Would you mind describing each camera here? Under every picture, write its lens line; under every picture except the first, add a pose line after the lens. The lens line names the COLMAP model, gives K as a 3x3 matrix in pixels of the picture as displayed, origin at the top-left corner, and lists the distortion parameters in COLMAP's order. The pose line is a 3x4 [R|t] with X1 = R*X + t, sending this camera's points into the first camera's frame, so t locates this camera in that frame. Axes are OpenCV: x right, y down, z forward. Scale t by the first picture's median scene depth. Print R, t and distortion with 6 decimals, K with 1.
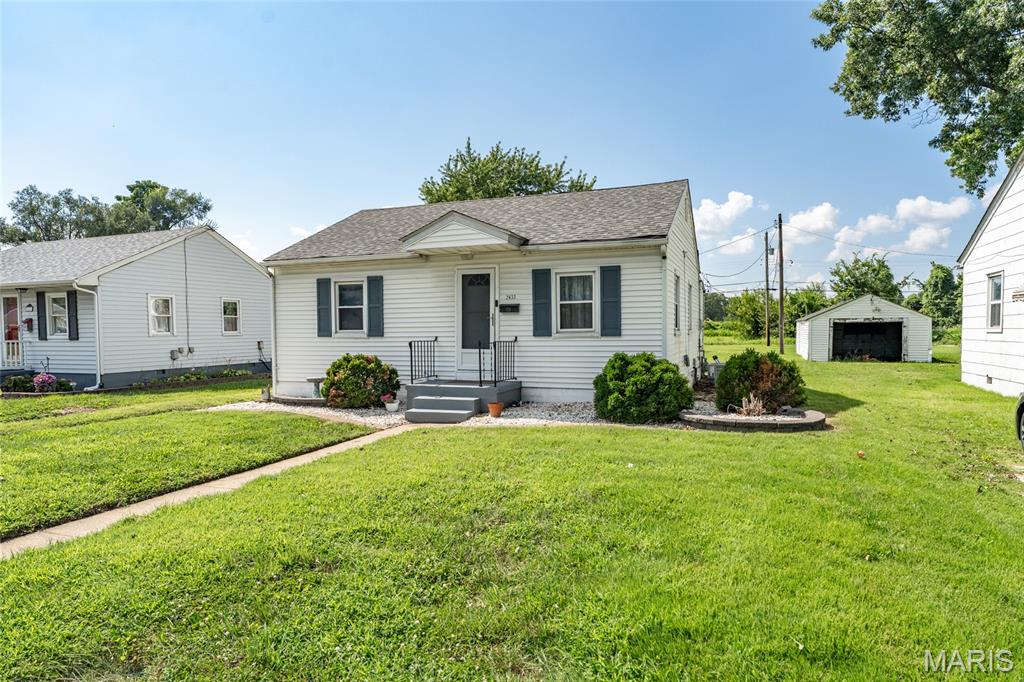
lens RADIAL K [[631.7, 0, 487.8], [0, 631.7, 345.1], [0, 0, 1]] dist [0.003330, 0.000388]
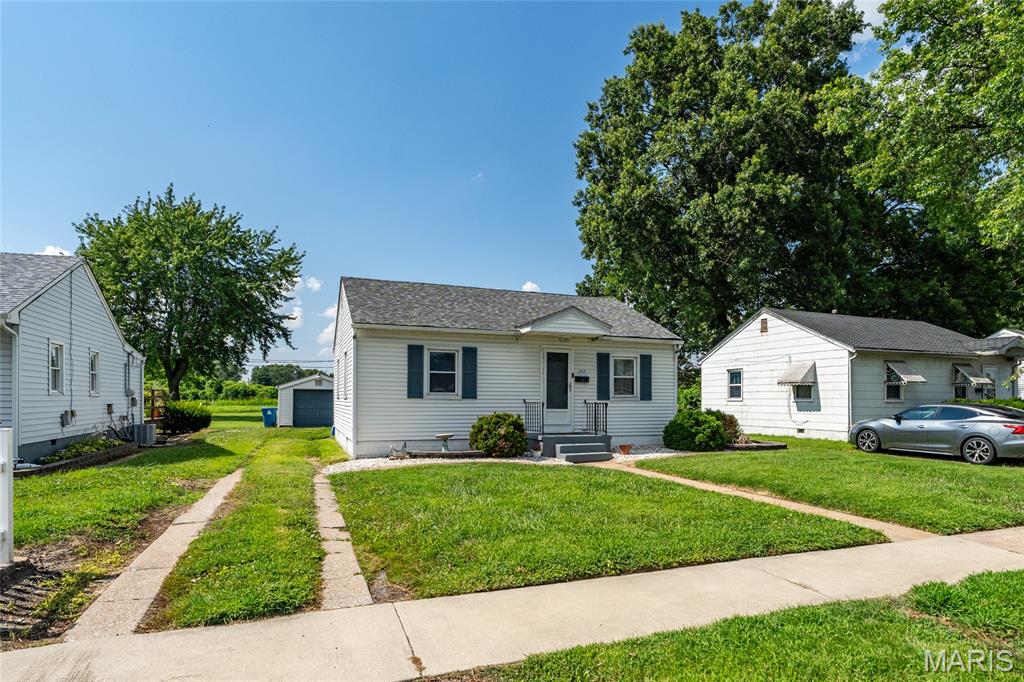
lens RADIAL K [[592.8, 0, 534.1], [0, 592.8, 399.0], [0, 0, 1]] dist [-0.003284, -0.000790]
pose [[0.726761, 0.013781, 0.686752, -0.842237], [0.003903, 0.999700, -0.024191, 0.014121], [-0.686879, 0.020261, 0.726489, 0.119729]]
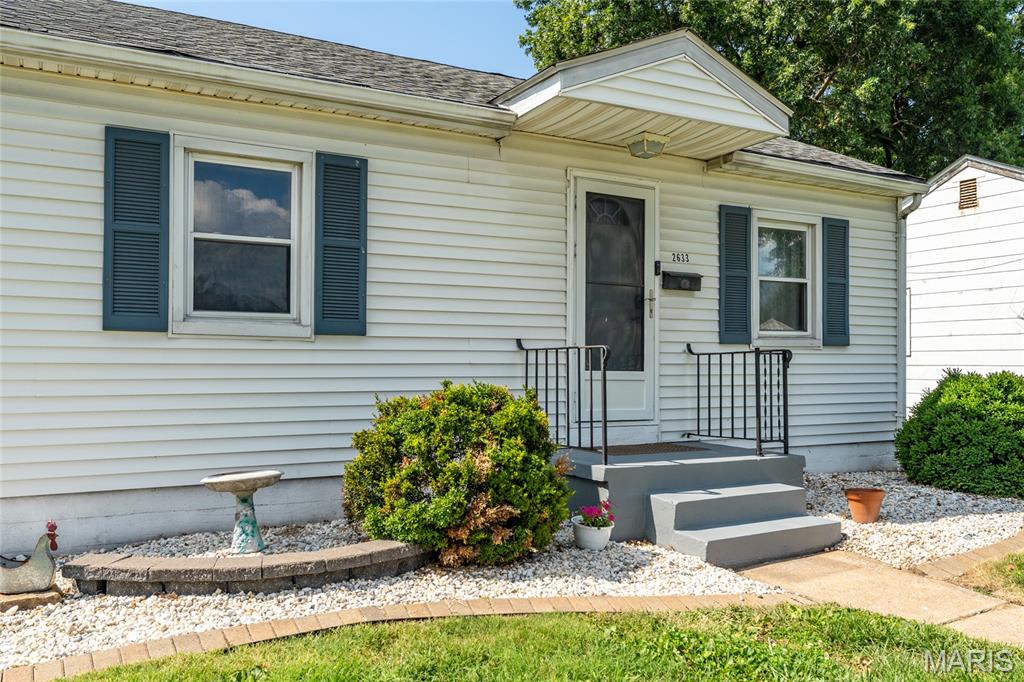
lens RADIAL K [[814.0, 0, 510.5], [0, 814.0, 365.6], [0, 0, 1]] dist [0.002163, 0.003394]
pose [[0.639535, 0.008135, 0.768719, -0.452348], [0.005844, 0.999864, -0.015443, 0.010207], [-0.768740, 0.014369, 0.639400, 0.650514]]
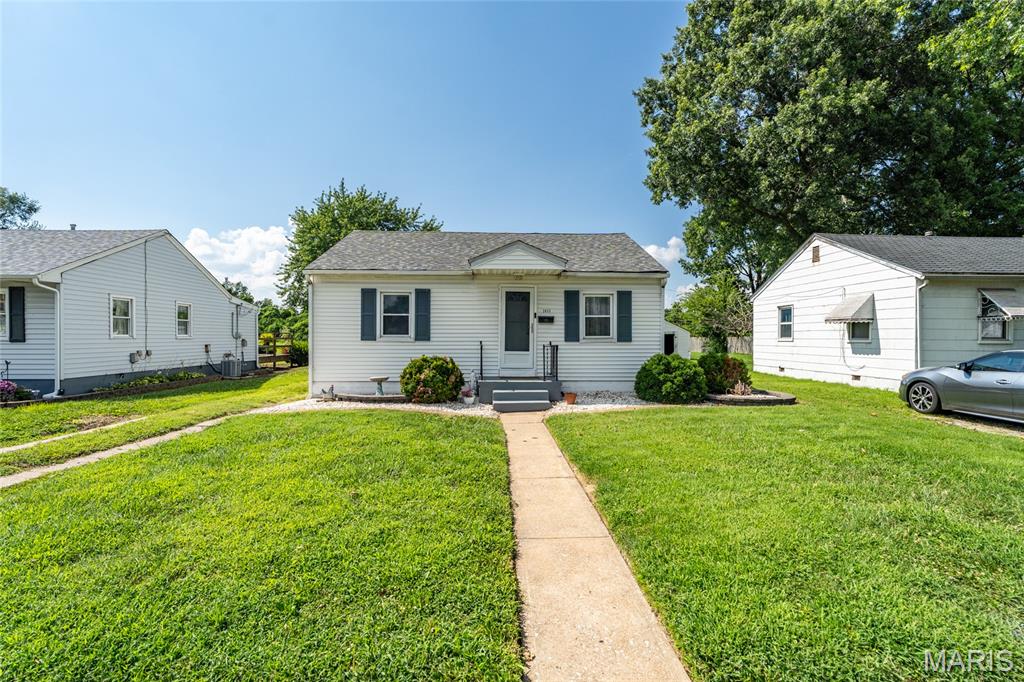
lens RADIAL K [[477.1, 0, 512.0], [0, 477.1, 341.0], [0, 0, 1]] dist [-0.001660, -0.000784]
pose [[0.912679, 0.008032, 0.408598, -0.385333], [-0.000984, 0.999847, -0.017455, 0.002096], [-0.408675, 0.015529, 0.912548, 0.129412]]
